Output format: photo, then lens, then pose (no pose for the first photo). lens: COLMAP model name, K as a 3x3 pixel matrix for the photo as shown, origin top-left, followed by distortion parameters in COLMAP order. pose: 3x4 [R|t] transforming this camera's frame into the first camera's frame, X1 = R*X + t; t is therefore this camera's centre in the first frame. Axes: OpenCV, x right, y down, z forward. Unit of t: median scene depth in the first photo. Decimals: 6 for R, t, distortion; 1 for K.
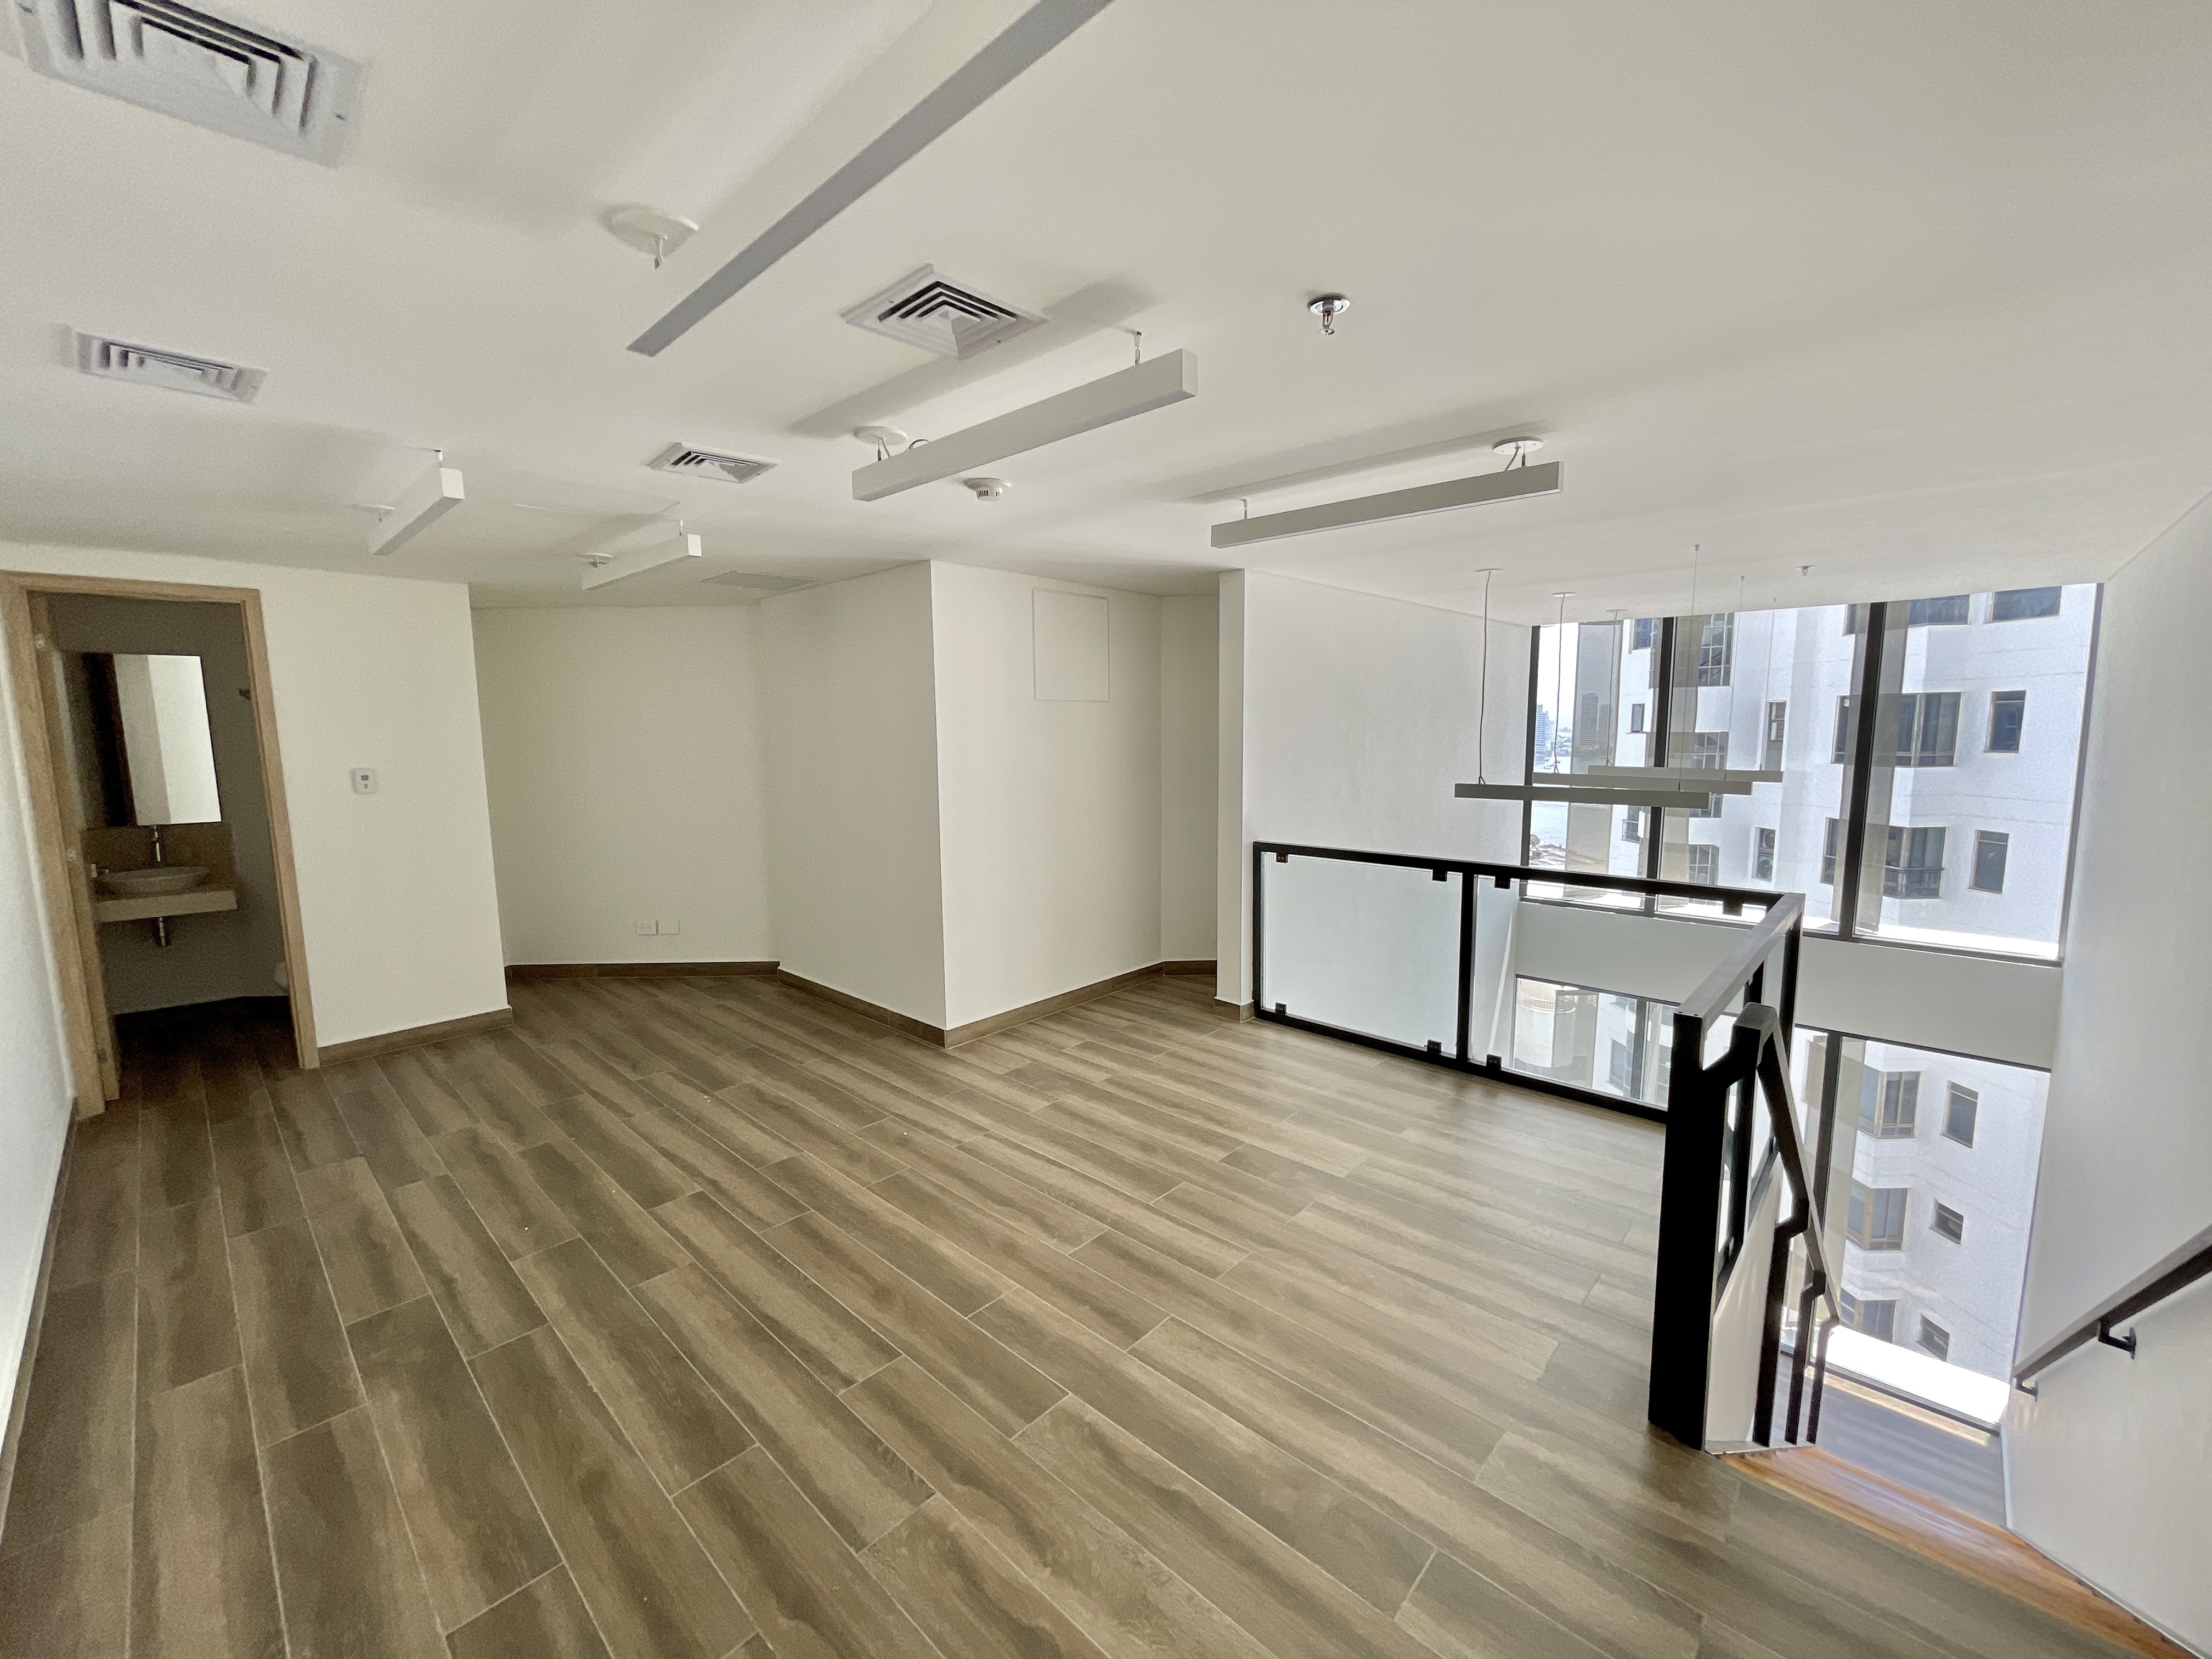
lens RADIAL K [[891.7, 0, 1086.3], [0, 891.7, 834.0], [0, 0, 1]] dist [-0.002030, -0.000126]
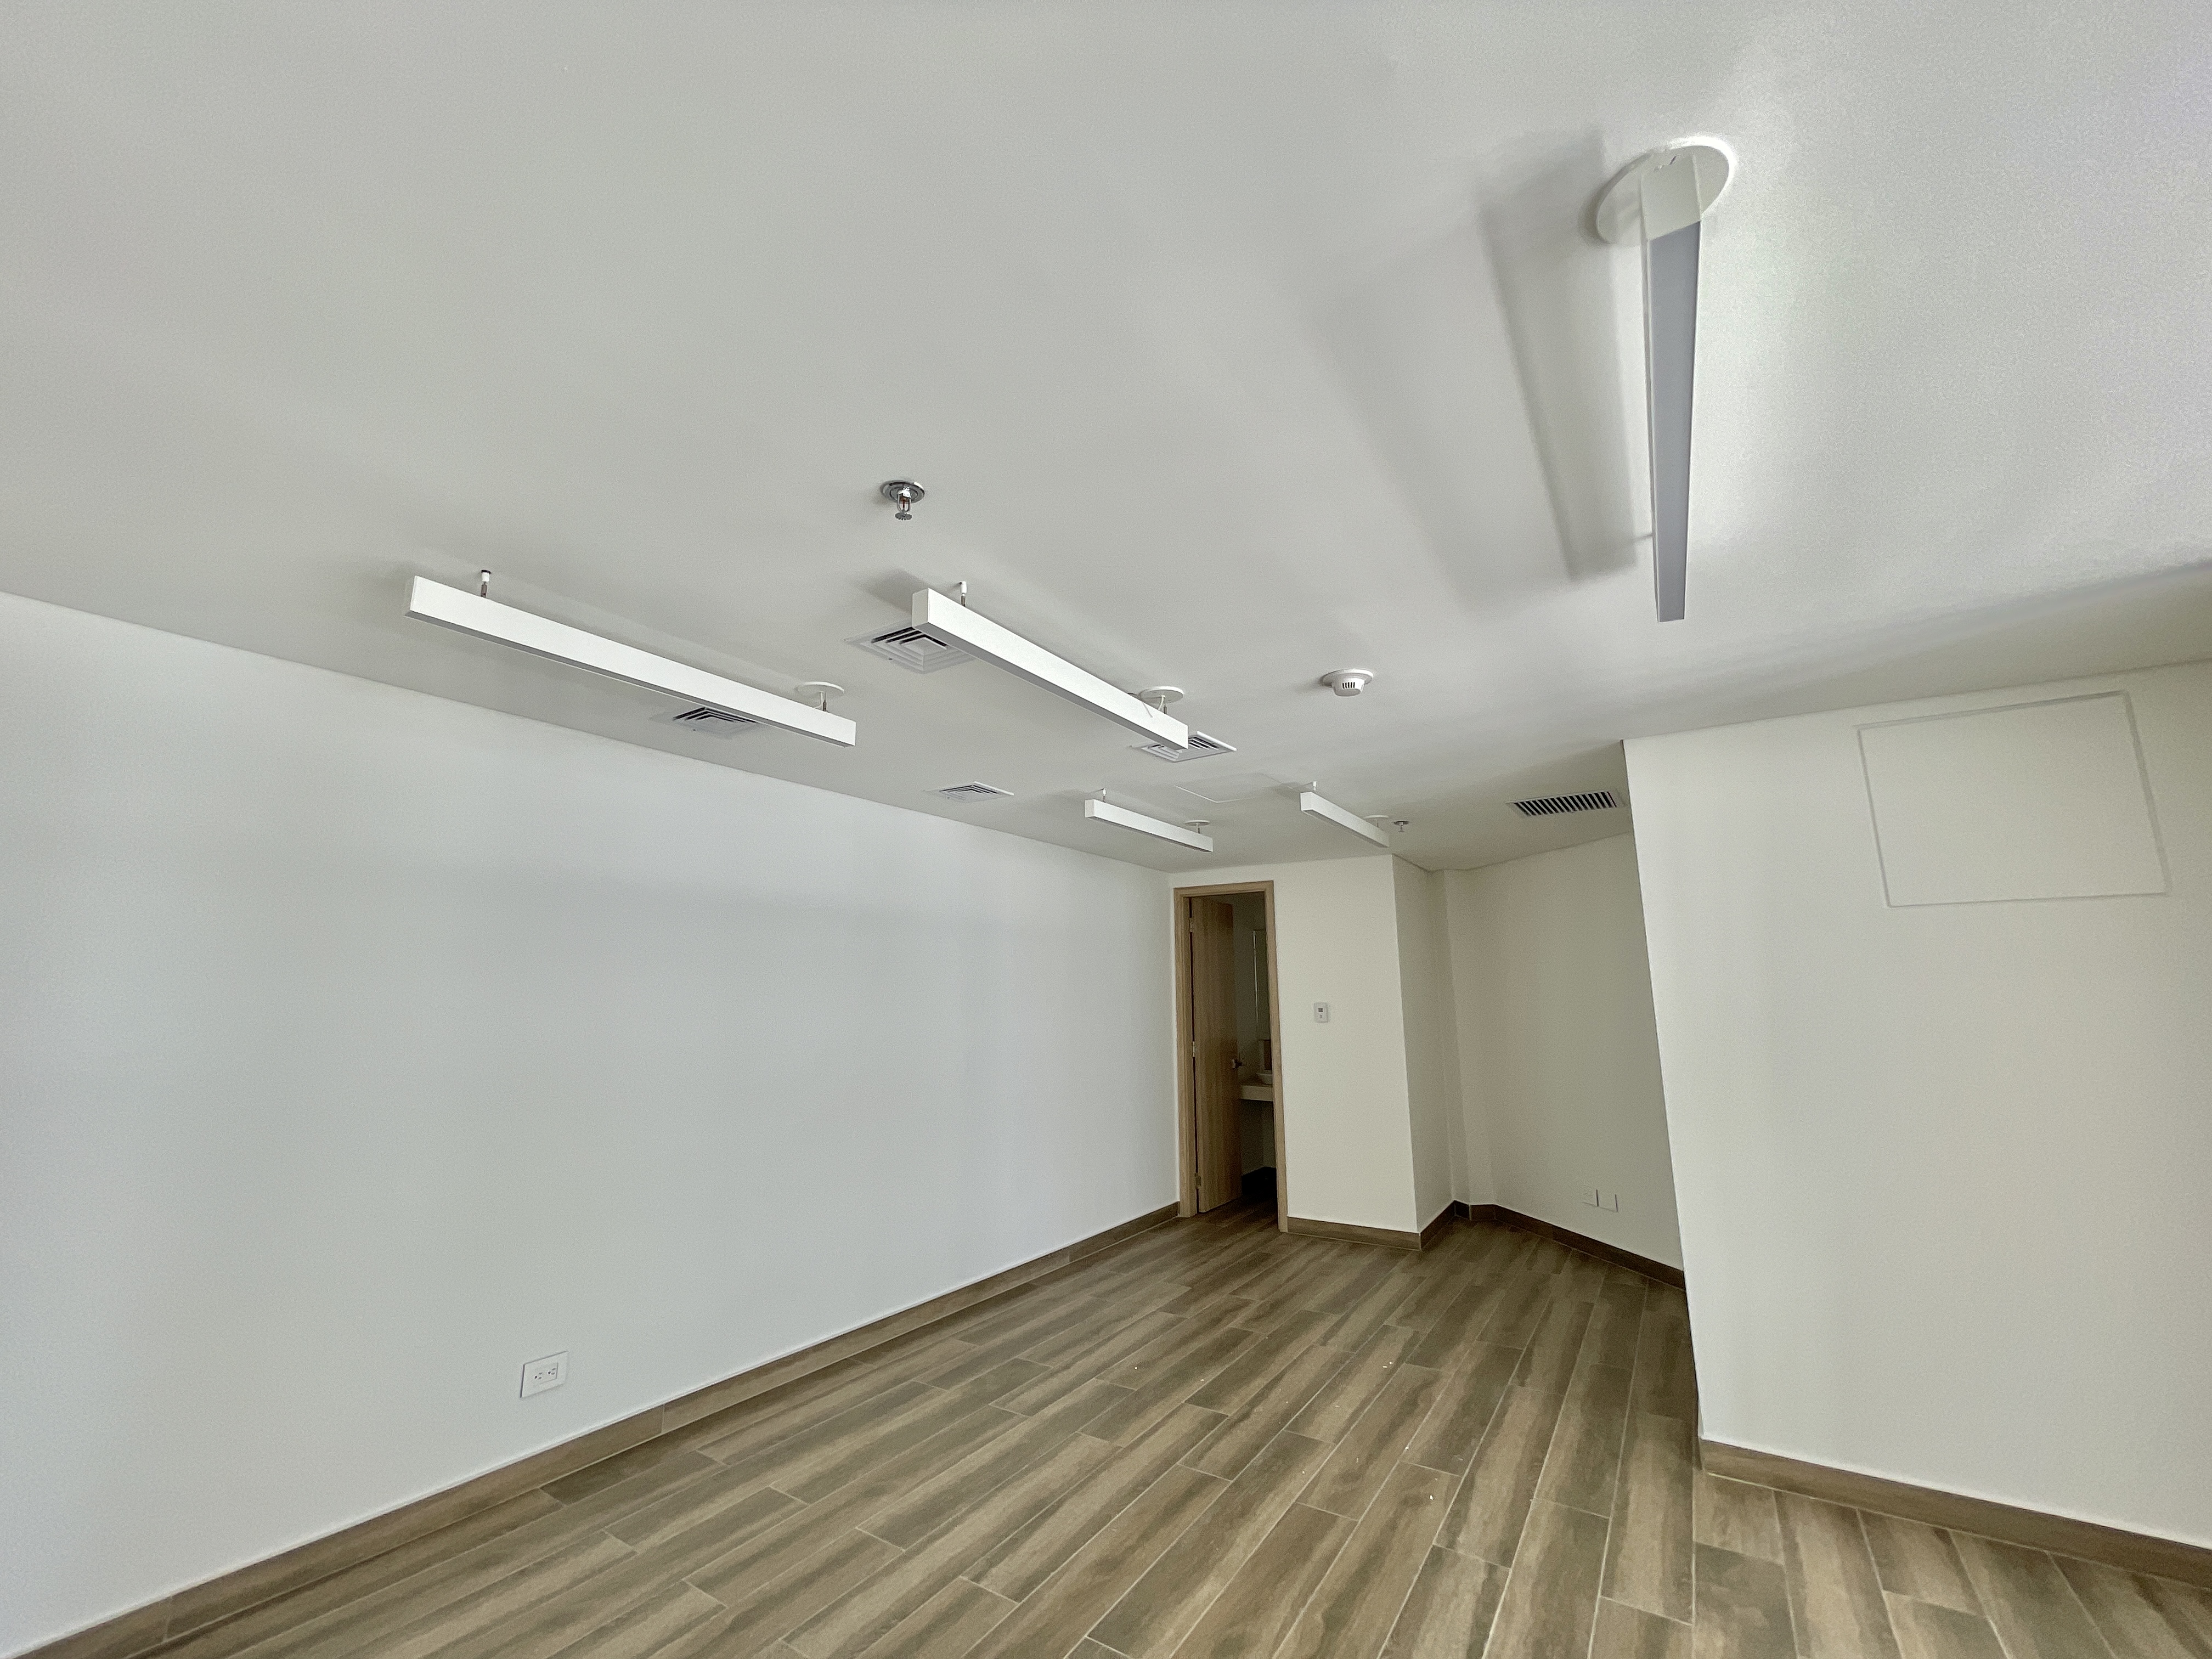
lens RADIAL K [[897.4, 0, 1087.5], [0, 897.4, 832.4], [0, 0, 1]] dist [-0.003176, 0.000781]
pose [[0.174808, -0.166344, -0.970449, 0.580062], [-0.121225, 0.974490, -0.188873, -0.031913], [0.977111, 0.150659, 0.150183, 0.531022]]
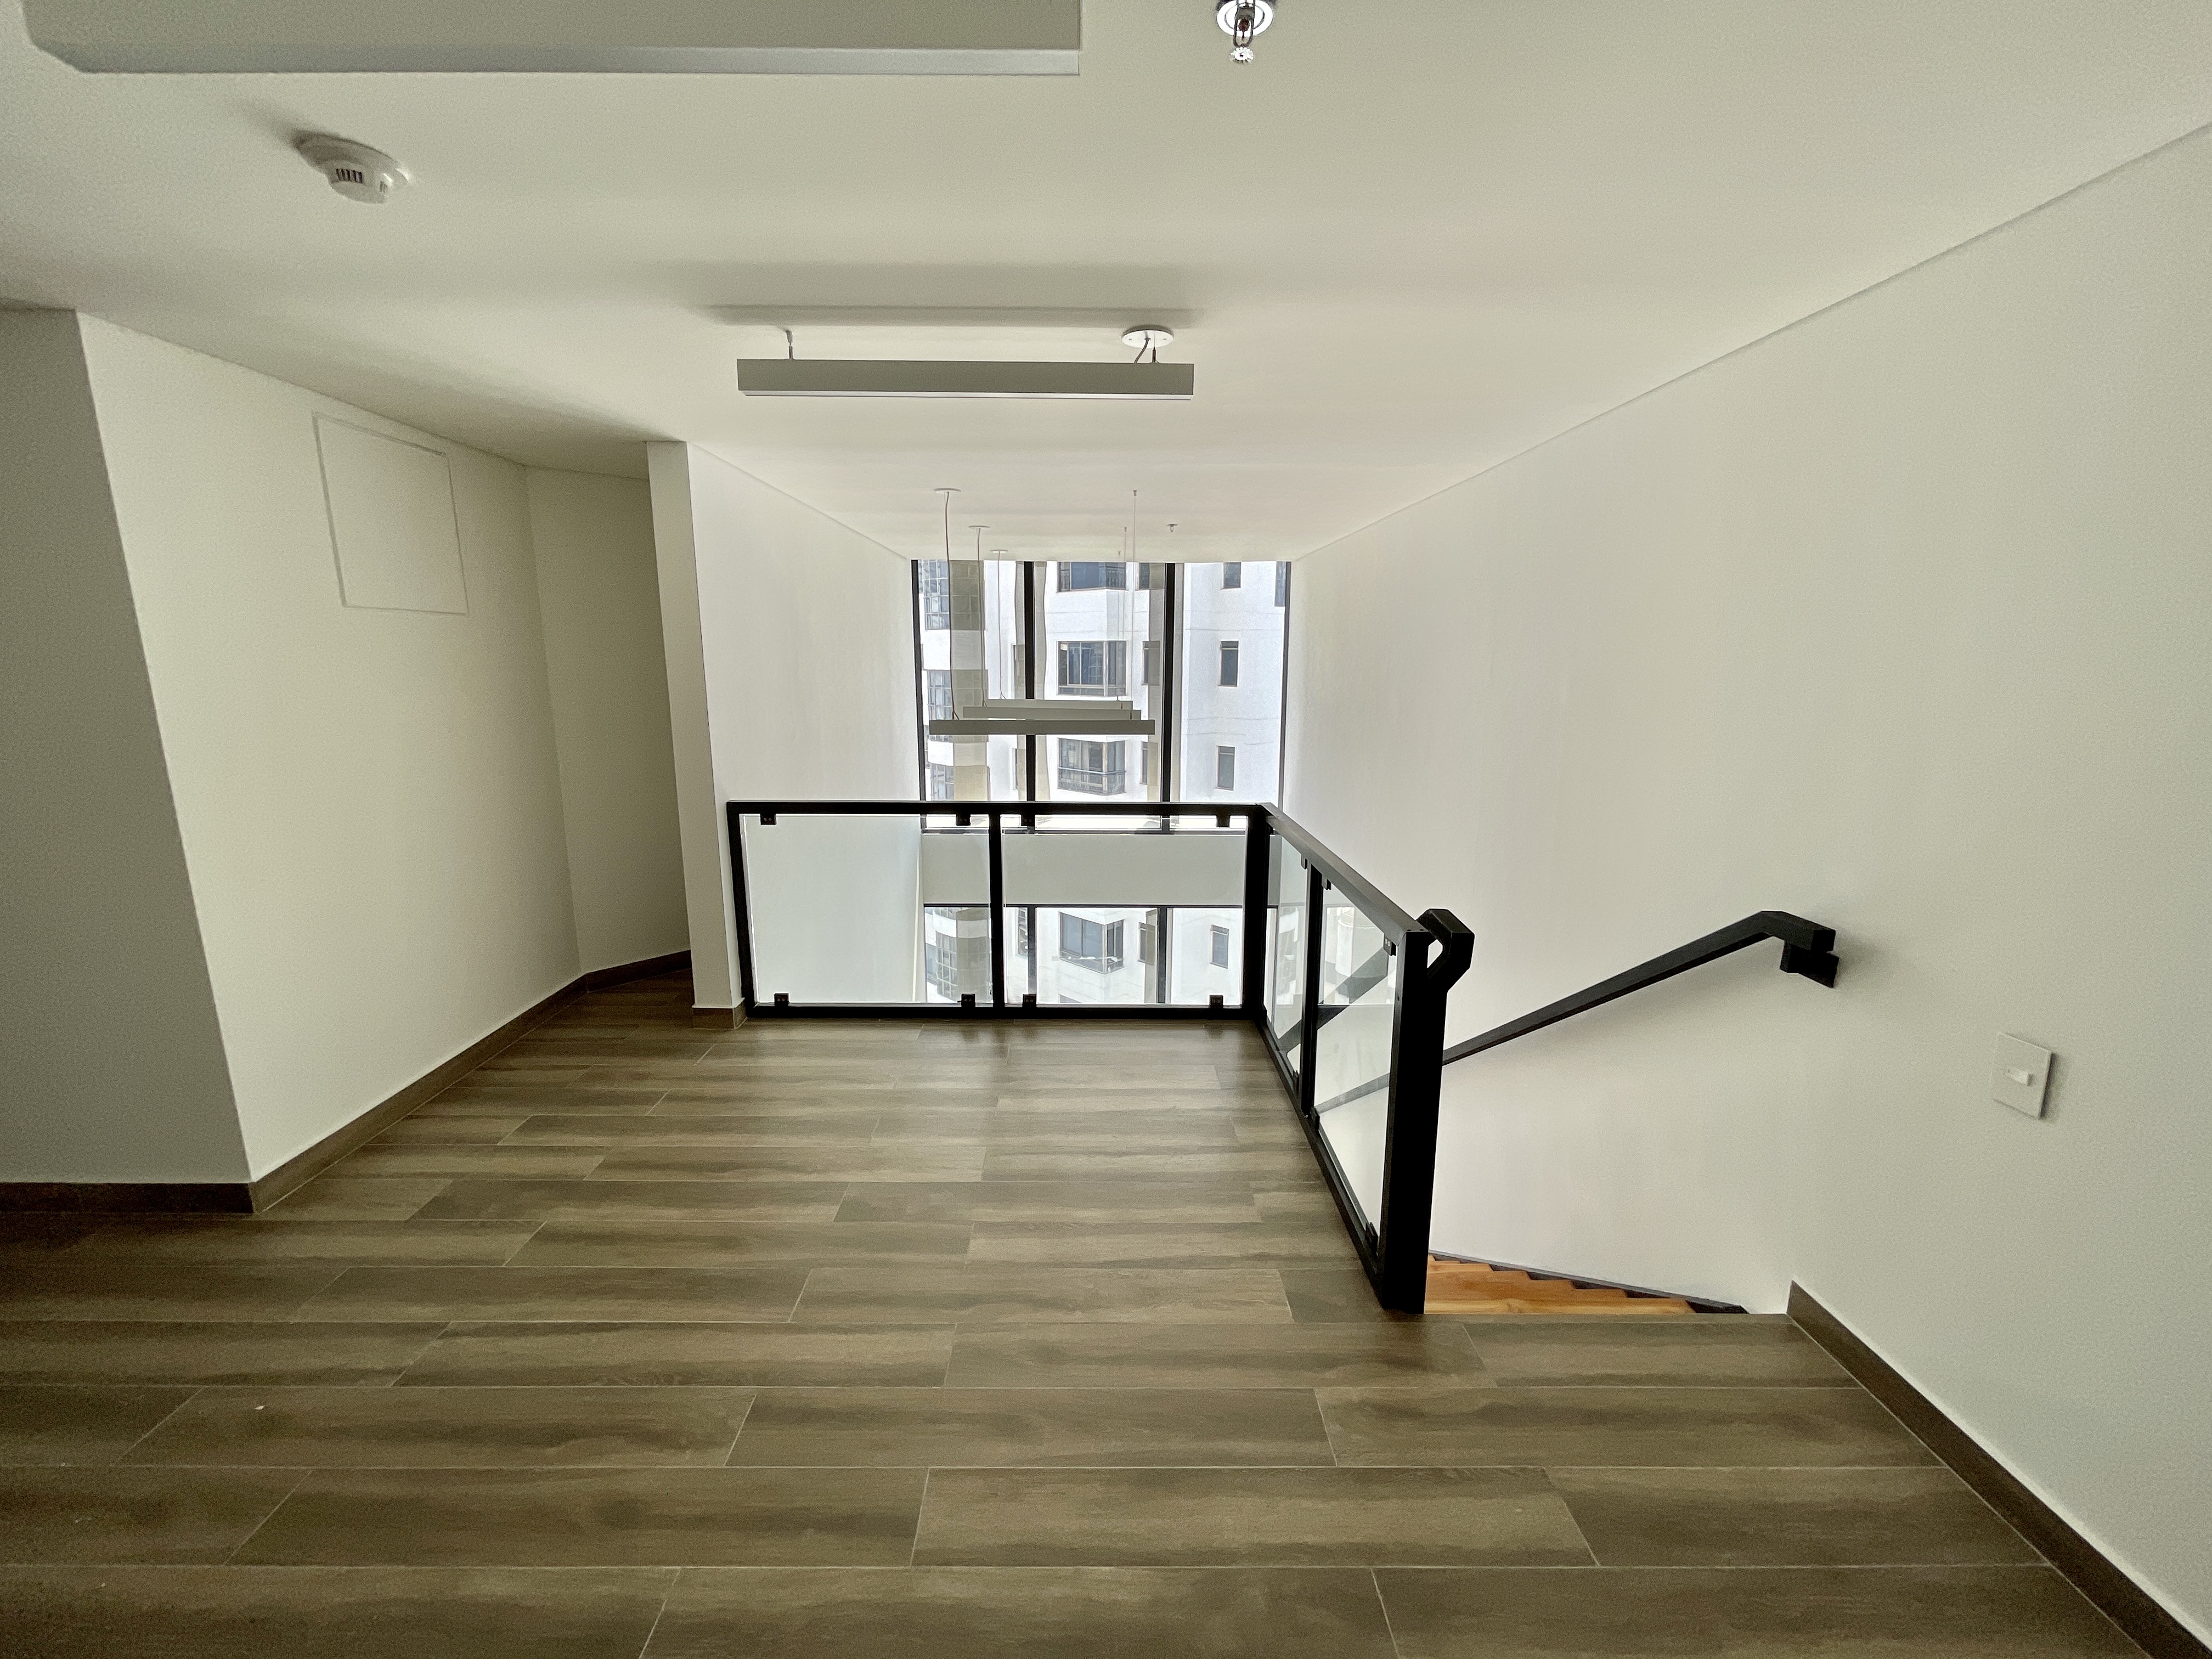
lens RADIAL K [[897.4, 0, 1087.5], [0, 897.4, 832.4], [0, 0, 1]] dist [-0.003176, 0.000781]
pose [[0.723469, -0.120959, 0.679677, -0.170265], [0.076145, 0.992505, 0.095580, -0.022824], [-0.686144, -0.017395, 0.727257, 0.275403]]
